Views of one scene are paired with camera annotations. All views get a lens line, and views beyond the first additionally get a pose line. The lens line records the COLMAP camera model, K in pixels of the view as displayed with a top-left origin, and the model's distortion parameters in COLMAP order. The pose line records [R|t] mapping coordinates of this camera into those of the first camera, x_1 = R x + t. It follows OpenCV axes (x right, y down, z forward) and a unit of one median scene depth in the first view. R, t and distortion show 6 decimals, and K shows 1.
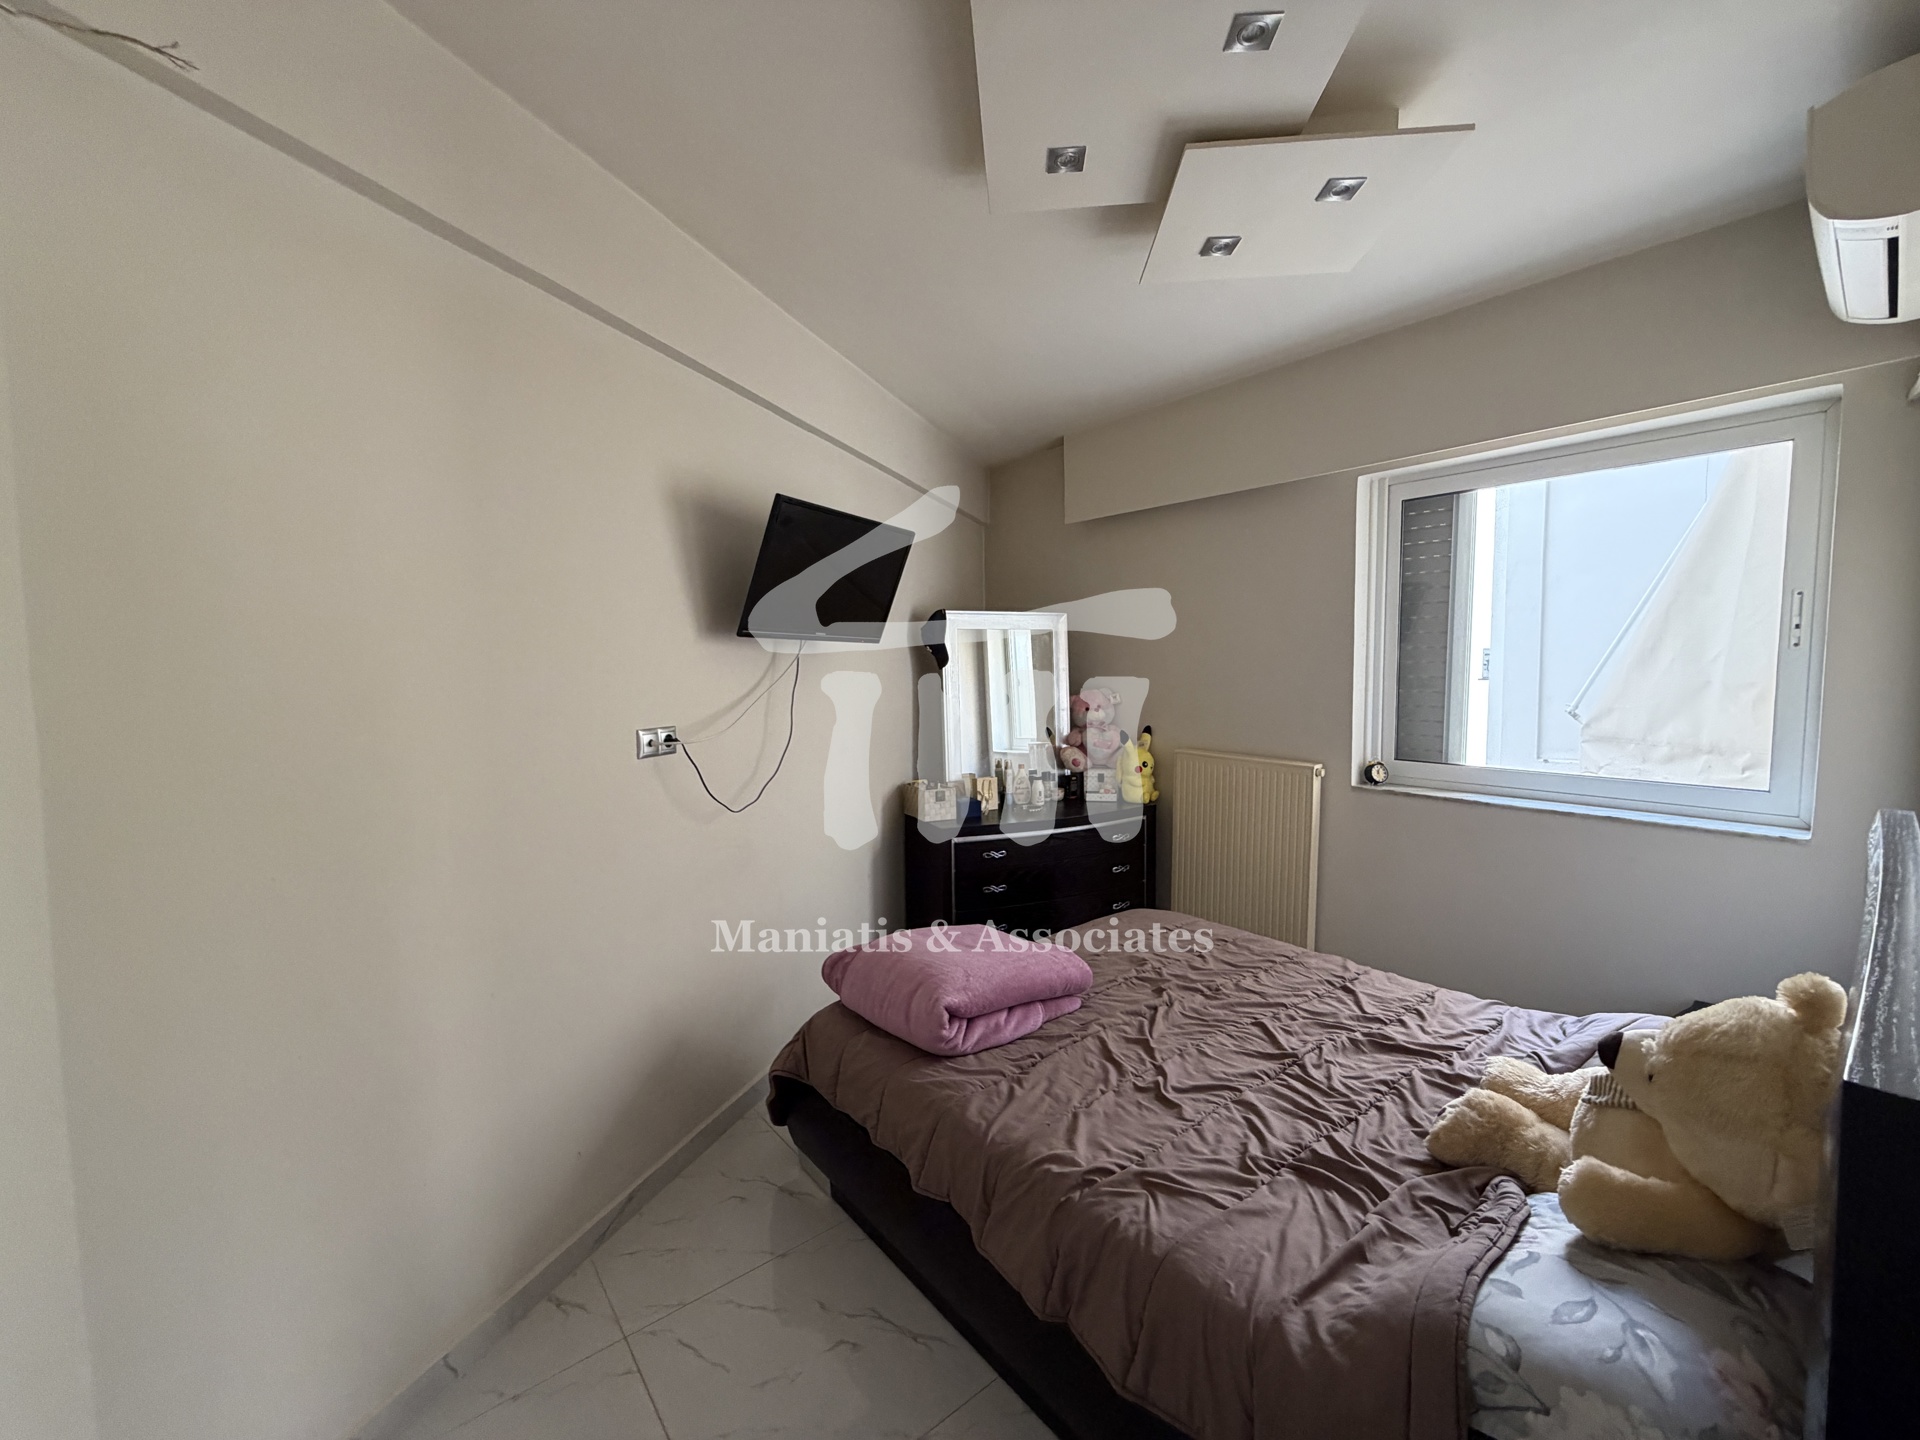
lens RADIAL K [[765.6, 0, 961.7], [0, 765.6, 718.4], [0, 0, 1]] dist [-0.002178, 0.000197]
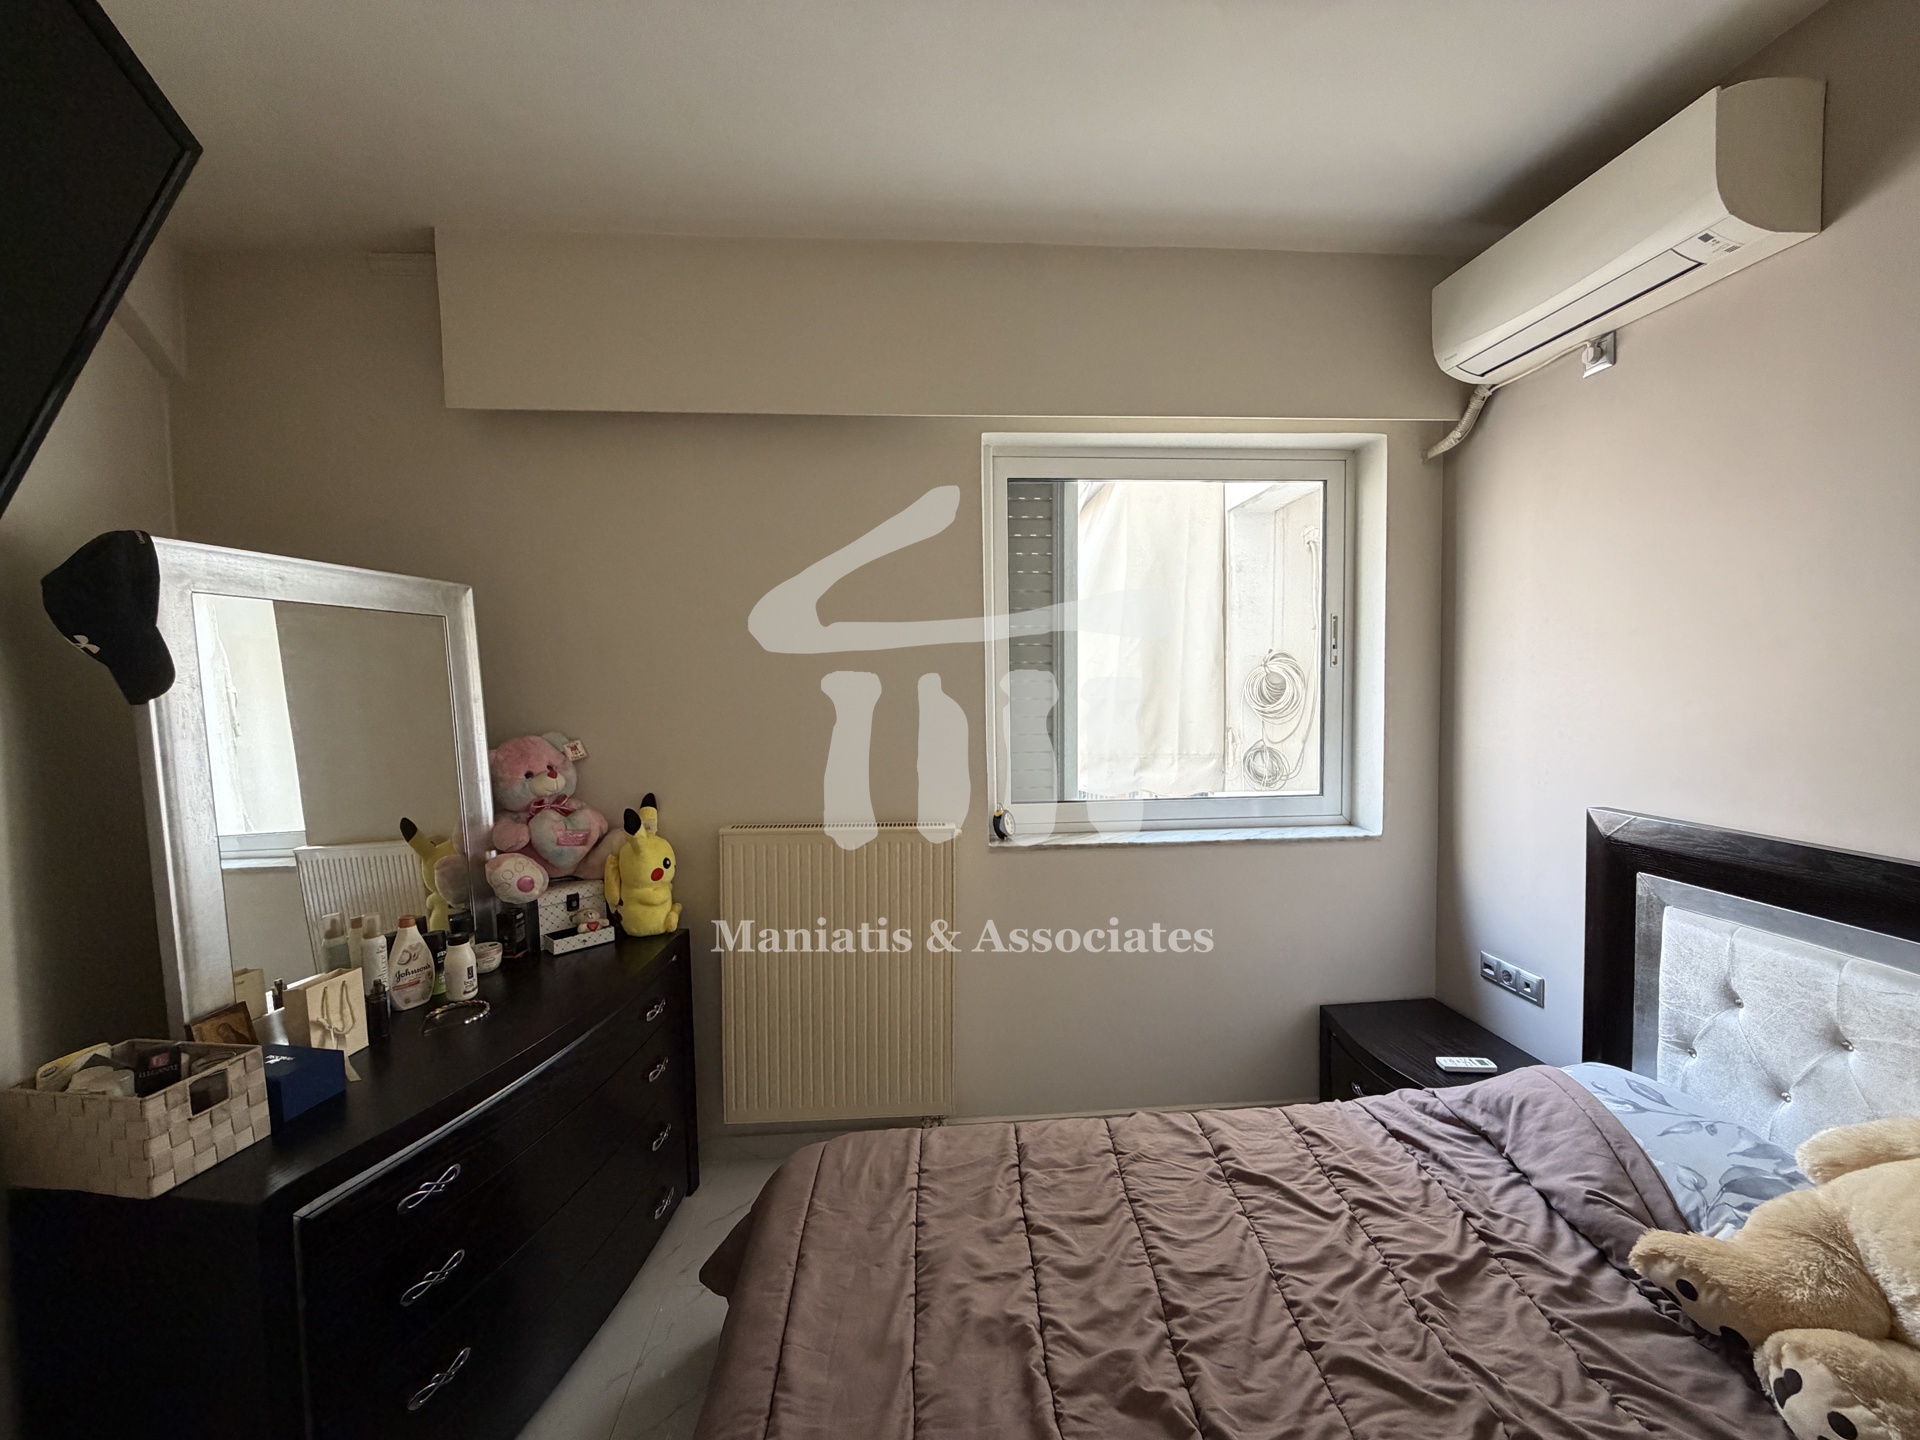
lens RADIAL K [[765.6, 0, 961.7], [0, 765.6, 718.4], [0, 0, 1]] dist [-0.002178, 0.000197]
pose [[0.577547, -0.038904, 0.815430, -0.116531], [0.068884, 0.997624, -0.001193, -0.039209], [-0.813446, 0.056859, 0.578855, 0.616012]]
